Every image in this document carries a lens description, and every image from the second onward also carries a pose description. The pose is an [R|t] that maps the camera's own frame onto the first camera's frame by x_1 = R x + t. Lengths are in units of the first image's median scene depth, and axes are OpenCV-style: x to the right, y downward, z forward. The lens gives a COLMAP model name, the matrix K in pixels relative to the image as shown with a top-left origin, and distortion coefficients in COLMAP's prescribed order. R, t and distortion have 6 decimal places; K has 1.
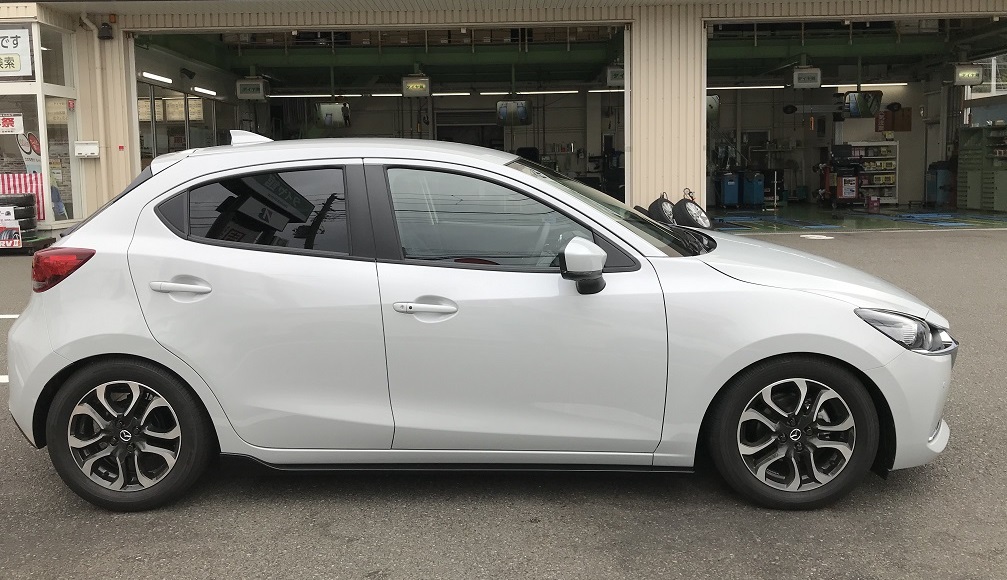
lens RADIAL K [[774.1, 0, 503.2], [0, 774.1, 269.1], [0, 0, 1]] dist [0.001628, 0.009396]
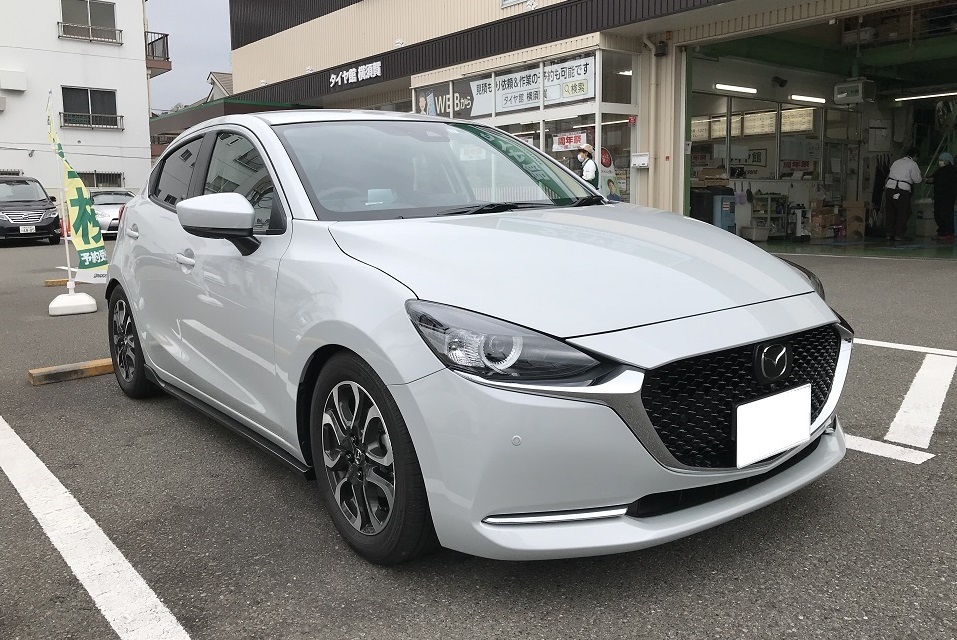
lens RADIAL K [[781.5, 0, 478.5], [0, 781.5, 320.0], [0, 0, 1]] dist [-0.001798, -0.002459]
pose [[0.657663, 0.120590, -0.743597, 0.178099], [-0.090463, 0.992603, 0.080963, 0.001405], [0.747861, 0.014022, 0.663708, 0.102229]]
